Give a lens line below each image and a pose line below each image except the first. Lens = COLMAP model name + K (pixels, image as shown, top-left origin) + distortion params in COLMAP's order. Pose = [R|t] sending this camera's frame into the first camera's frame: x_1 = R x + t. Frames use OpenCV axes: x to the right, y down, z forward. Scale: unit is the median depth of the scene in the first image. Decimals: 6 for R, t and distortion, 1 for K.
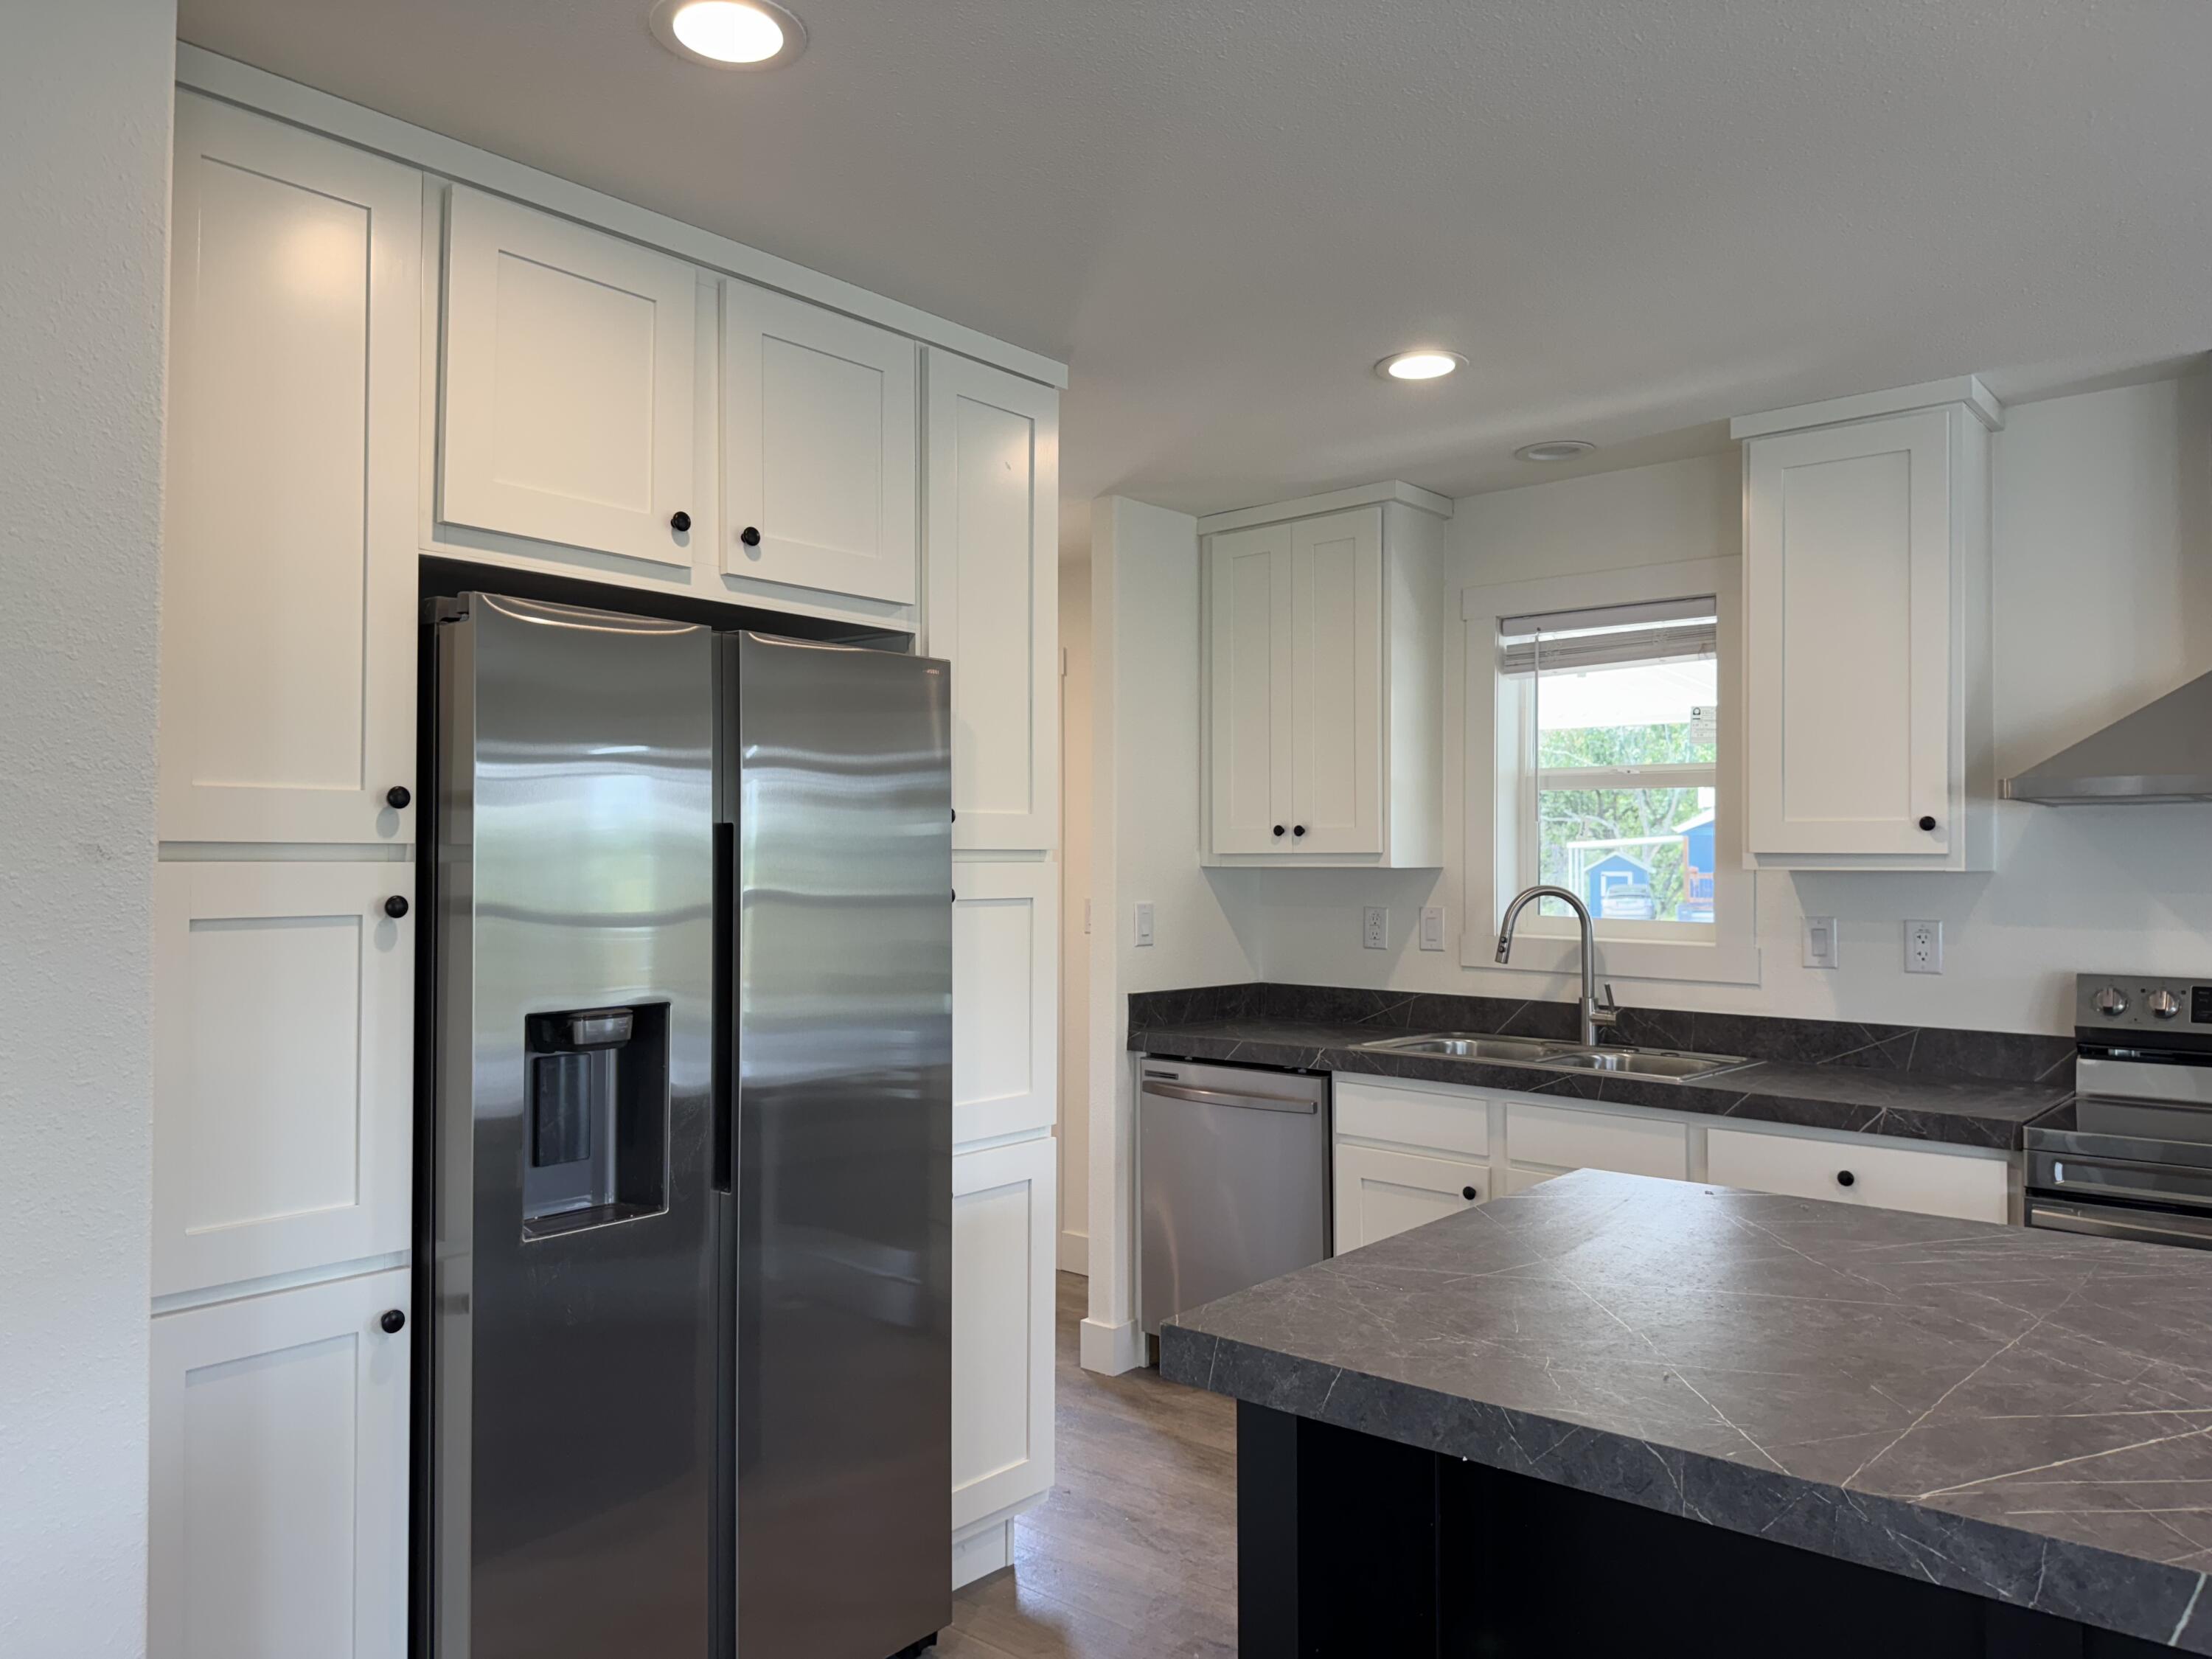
lens RADIAL K [[1545.7, 0, 1110.9], [0, 1545.7, 836.1], [0, 0, 1]] dist [0.094156, -0.127775]
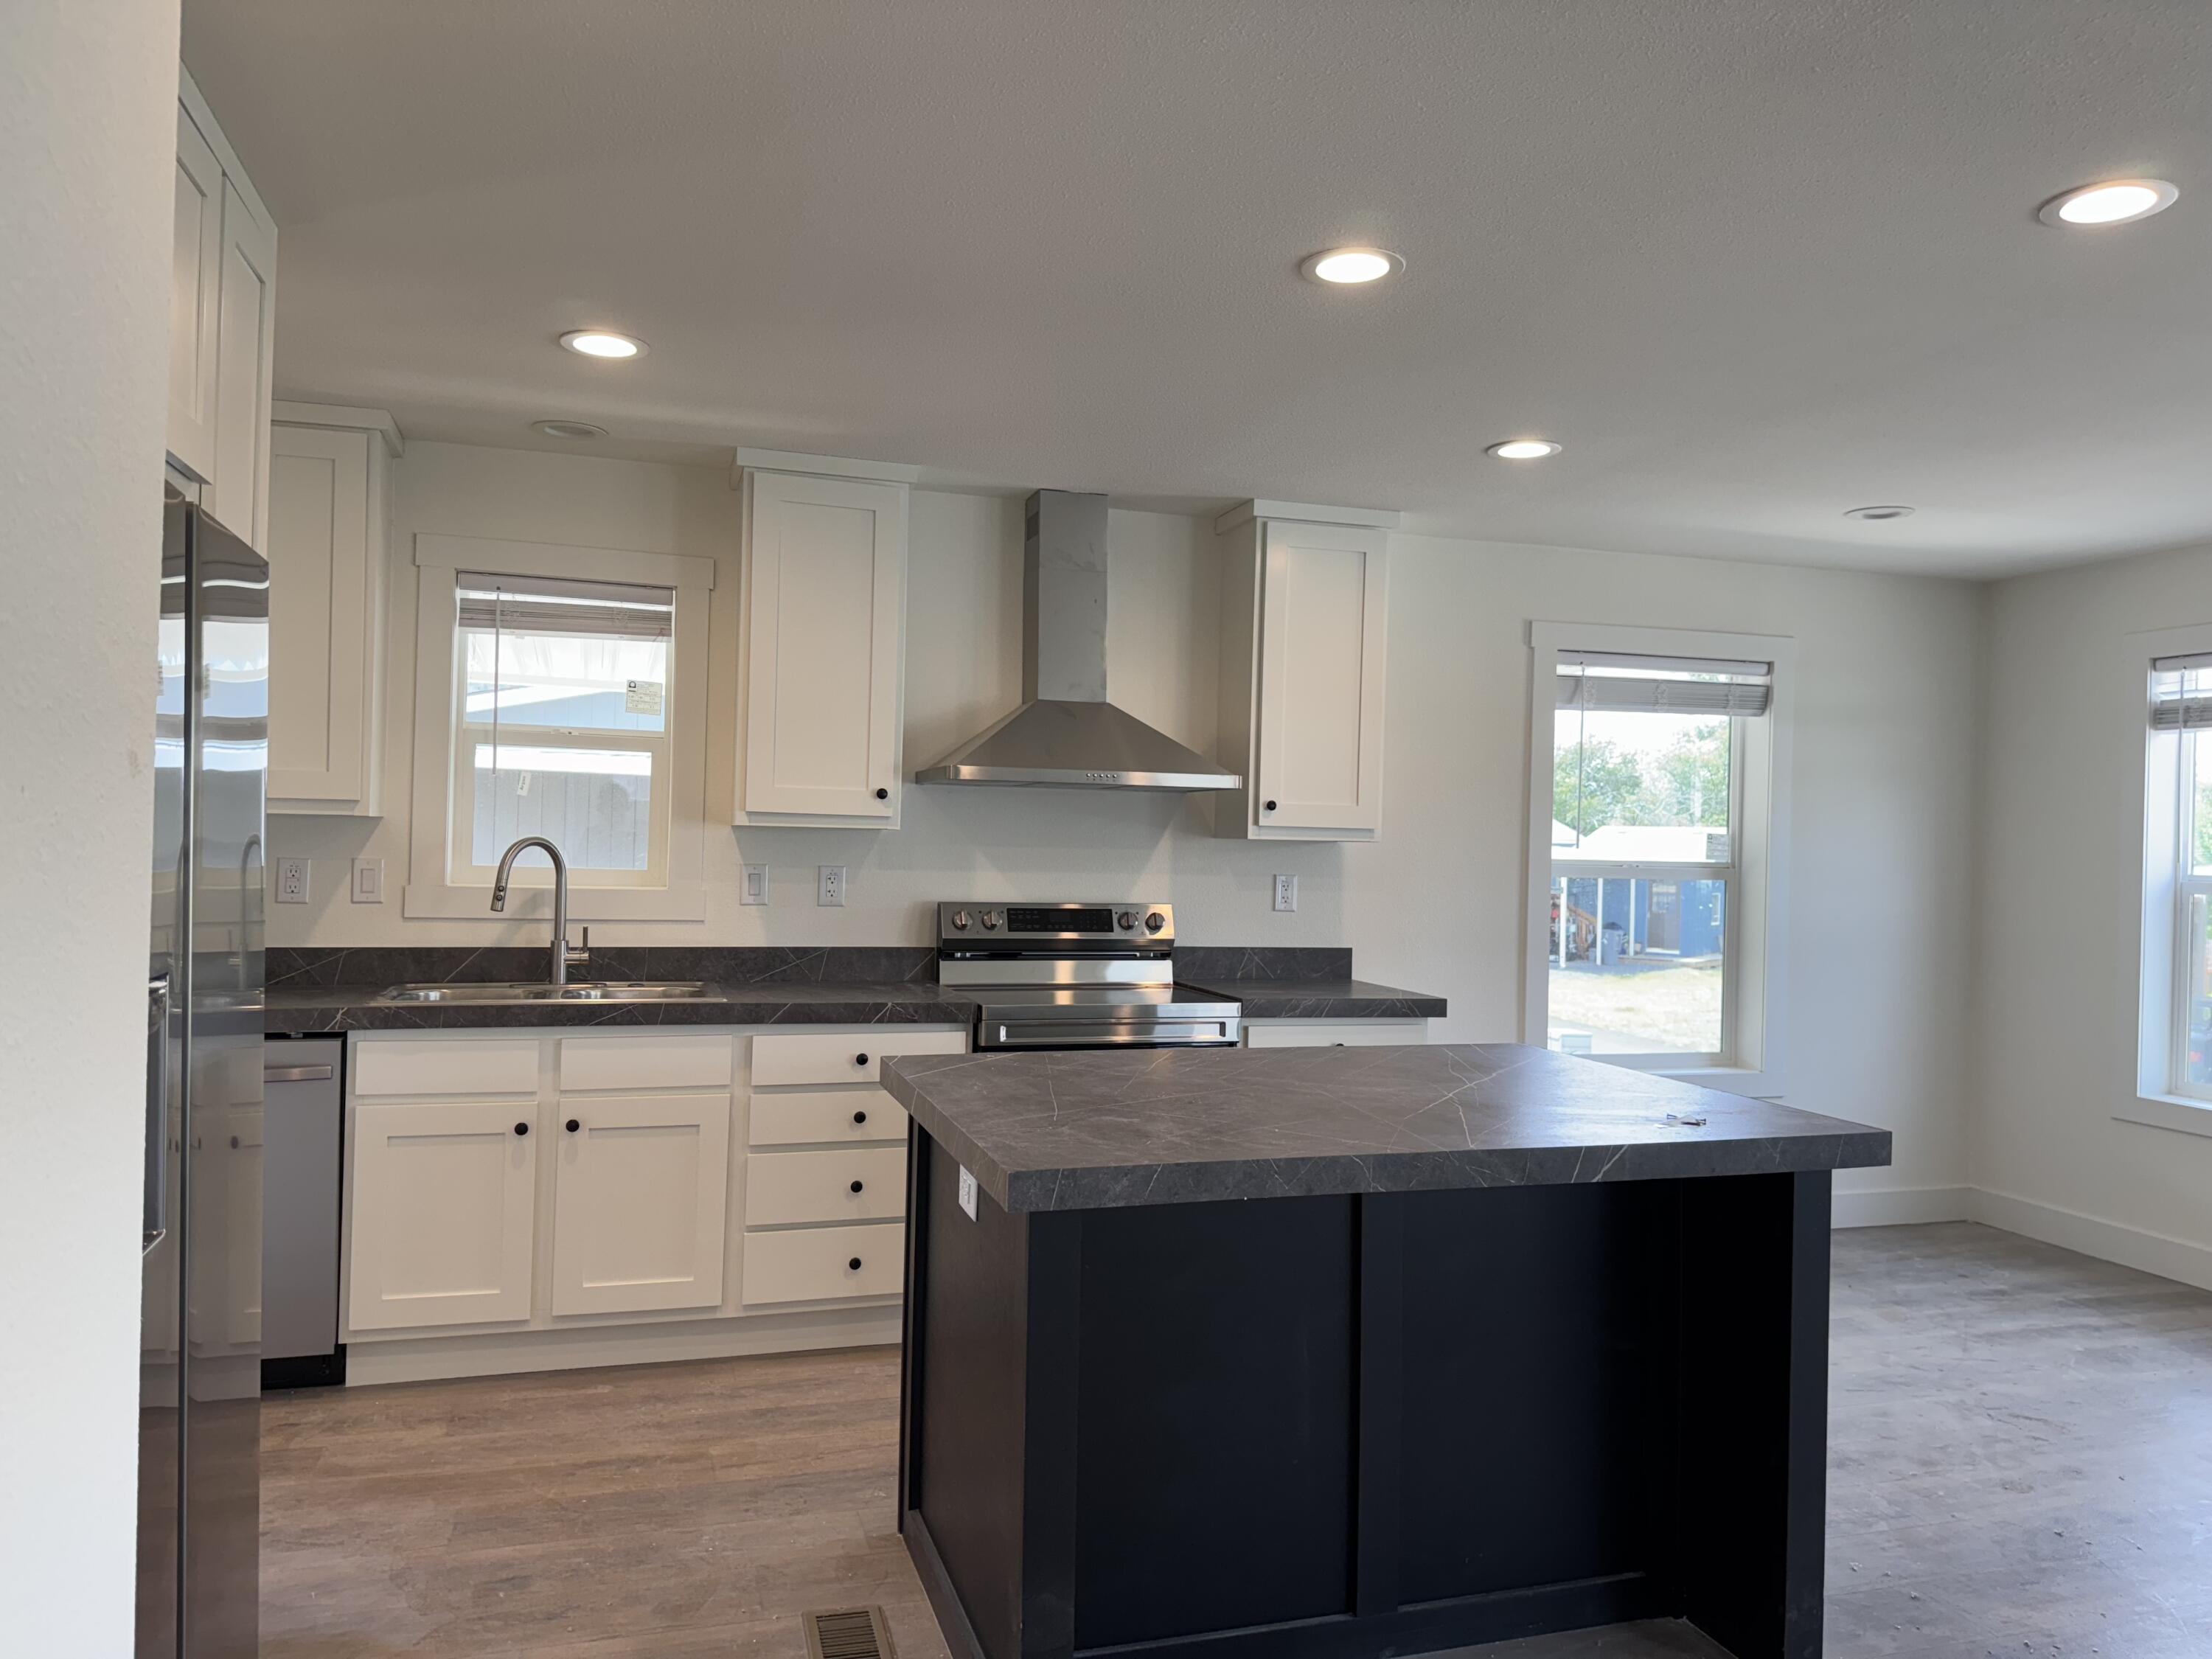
lens RADIAL K [[1545.7, 0, 1110.9], [0, 1545.7, 836.1], [0, 0, 1]] dist [0.094156, -0.127775]
pose [[0.529716, 0.011587, 0.848096, -0.468769], [-0.035324, 0.999341, 0.008410, 0.009981], [-0.847439, -0.034413, 0.529776, 0.119639]]
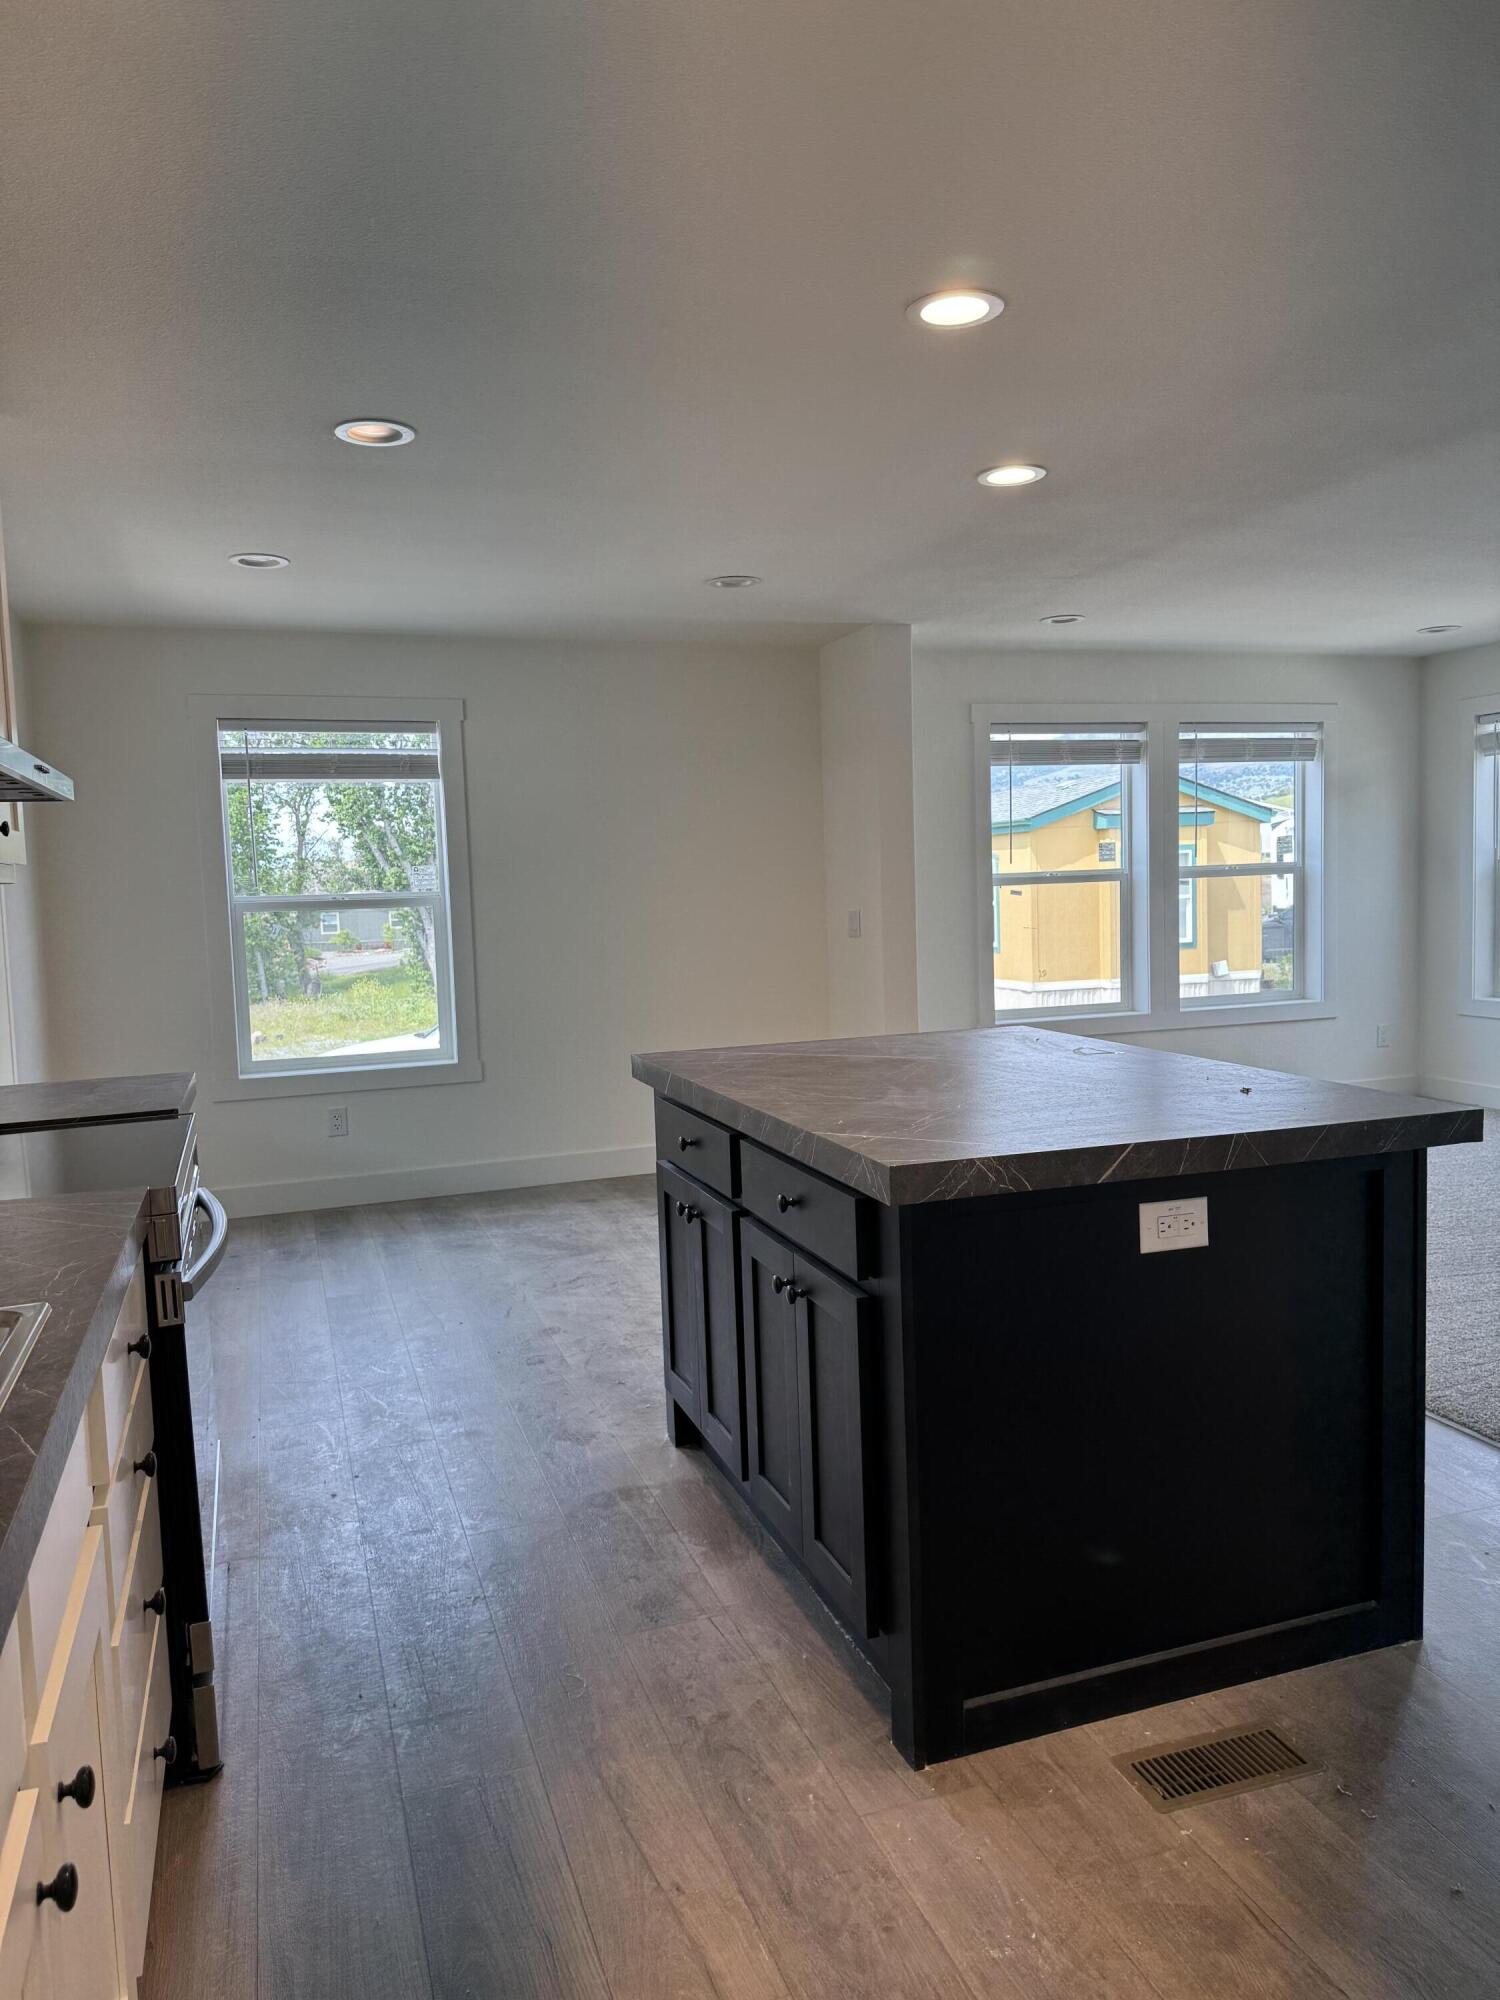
lens RADIAL K [[1397.5, 0, 750.1], [0, 1397.5, 991.9], [0, 0, 1]] dist [0.094156, -0.127775]
pose [[-0.855713, -0.016398, 0.517191, -0.040033], [0.020901, 0.997587, 0.066211, 0.037451], [-0.517028, 0.067468, -0.853305, 1.191694]]
